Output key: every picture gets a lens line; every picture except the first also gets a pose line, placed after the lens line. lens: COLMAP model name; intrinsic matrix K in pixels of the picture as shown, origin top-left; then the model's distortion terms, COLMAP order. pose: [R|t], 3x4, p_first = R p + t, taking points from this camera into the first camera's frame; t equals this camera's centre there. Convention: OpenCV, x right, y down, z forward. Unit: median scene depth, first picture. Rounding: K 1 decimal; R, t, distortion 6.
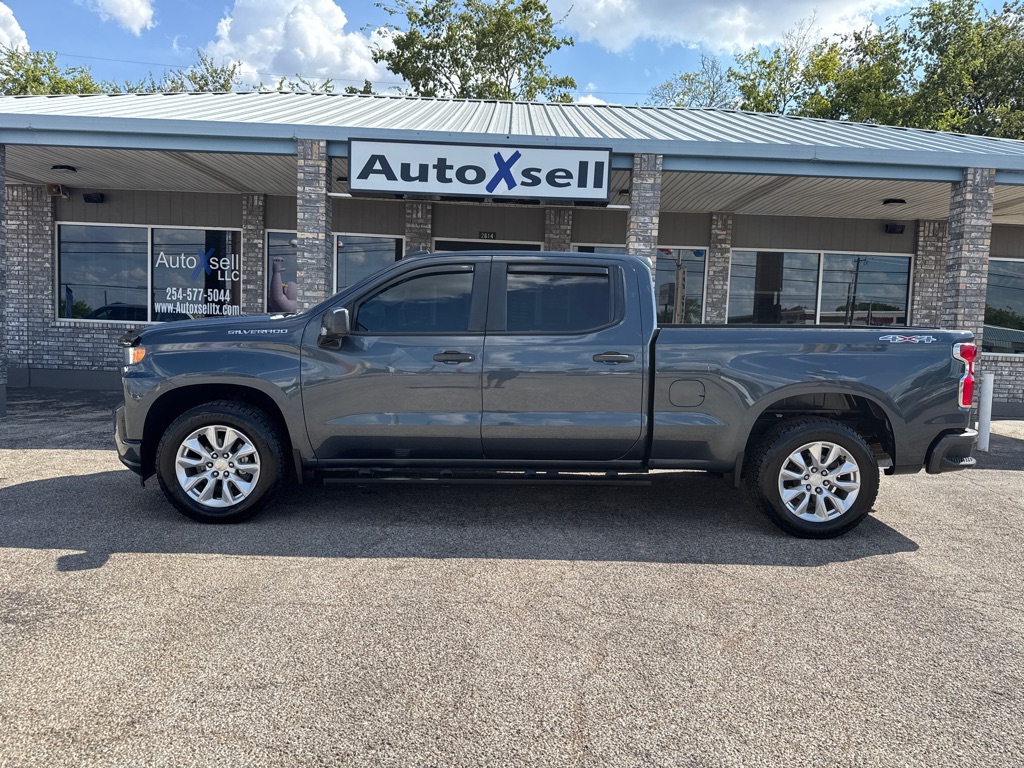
lens RADIAL K [[756.2, 0, 516.4], [0, 756.2, 383.5], [0, 0, 1]] dist [0.057719, -0.087706]
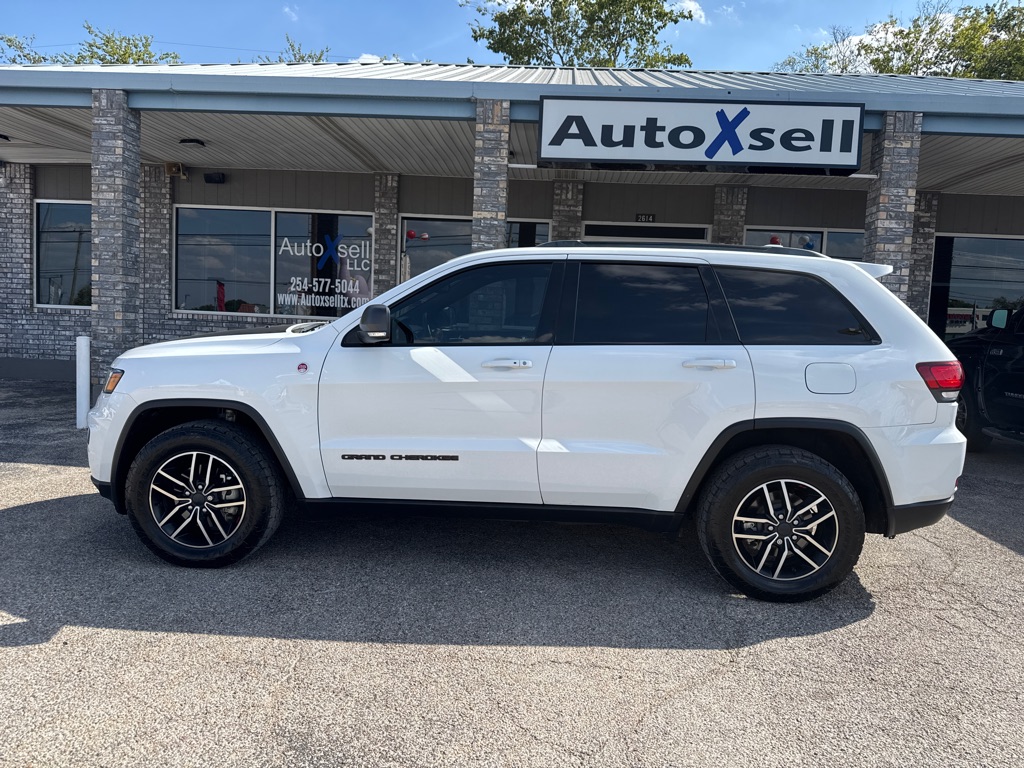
lens RADIAL K [[753.0, 0, 512.0], [0, 753.0, 384.0], [0, 0, 1]] dist [0.140178, -0.285517]
pose [[0.997100, 0.014381, -0.074734, -0.136397], [-0.013909, 0.999880, 0.006828, -0.008600], [0.074824, -0.005769, 0.997180, 0.119024]]
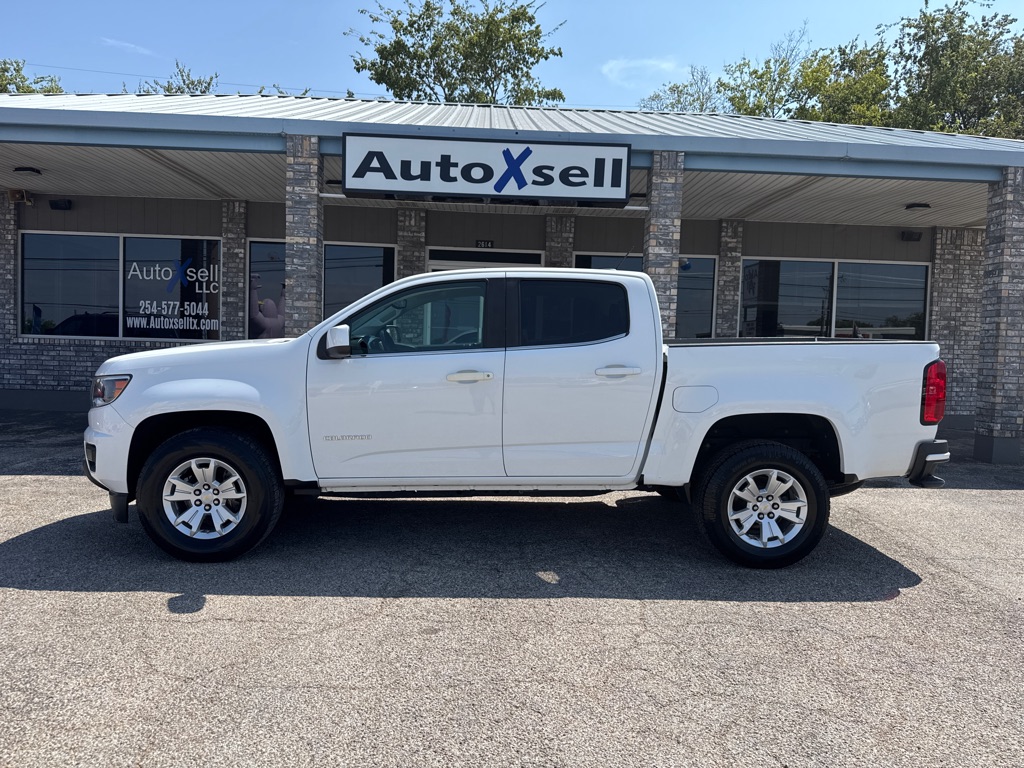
lens RADIAL K [[758.2, 0, 511.6], [0, 758.2, 381.9], [0, 0, 1]] dist [0.056338, -0.083388]
pose [[0.999665, -0.006901, 0.024937, -0.032410], [0.007533, 0.999651, -0.025335, 0.000125], [-0.024753, 0.025515, 0.999368, 0.066337]]
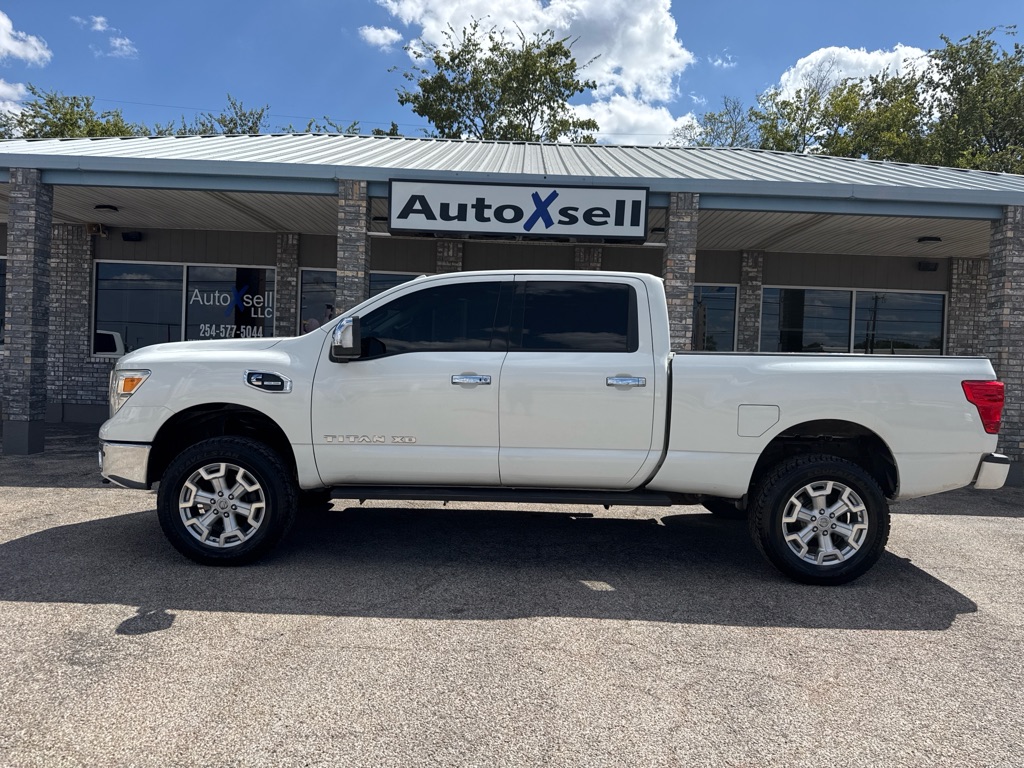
lens RADIAL K [[756.3, 0, 511.5], [0, 756.3, 375.3], [0, 0, 1]] dist [0.073193, -0.114218]
pose [[0.999704, 0.002930, -0.024151, -0.023418], [-0.004336, 0.998285, -0.058378, -0.000866], [0.023939, 0.058465, 0.998002, 0.002709]]
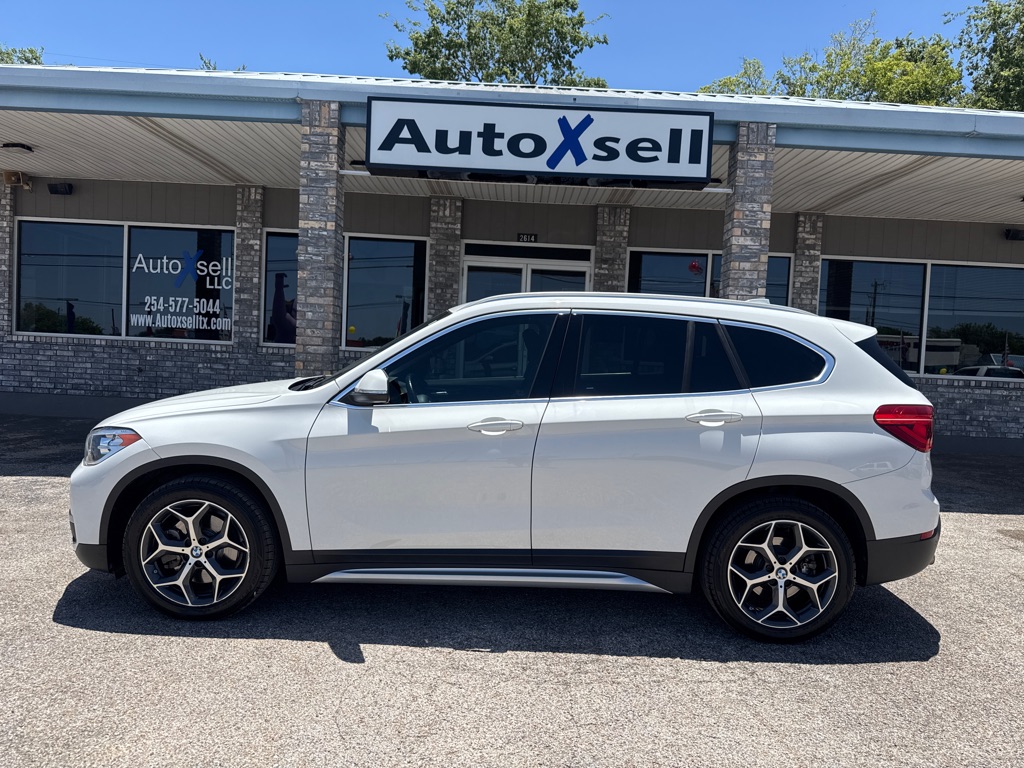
lens RADIAL K [[761.3, 0, 512.0], [0, 761.3, 386.0], [0, 0, 1]] dist [0.039547, -0.051358]
pose [[0.999856, 0.011133, -0.012823, -0.046805], [-0.011471, 0.999581, -0.026572, -0.010222], [0.012522, 0.026715, 0.999565, 0.179899]]
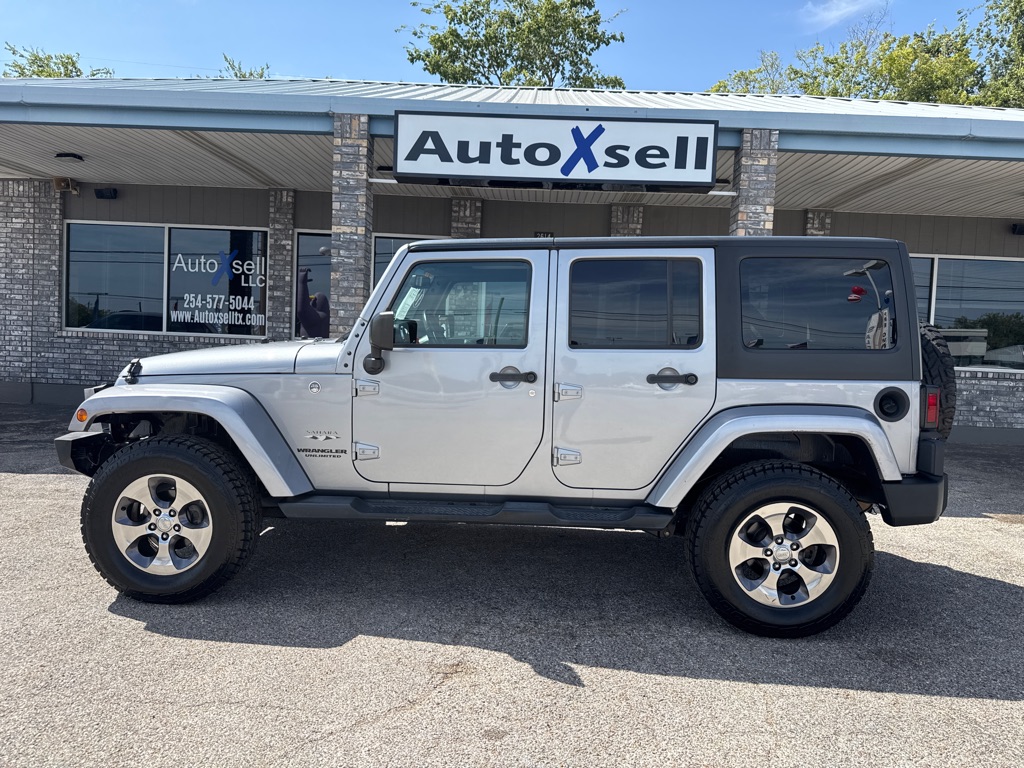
lens RADIAL K [[756.4, 0, 504.2], [0, 756.4, 379.5], [0, 0, 1]] dist [0.065560, -0.097063]
pose [[0.998792, 0.010036, -0.048097, -0.044442], [-0.011131, 0.999684, -0.022555, -0.010507], [0.047856, 0.023063, 0.998588, 0.139626]]
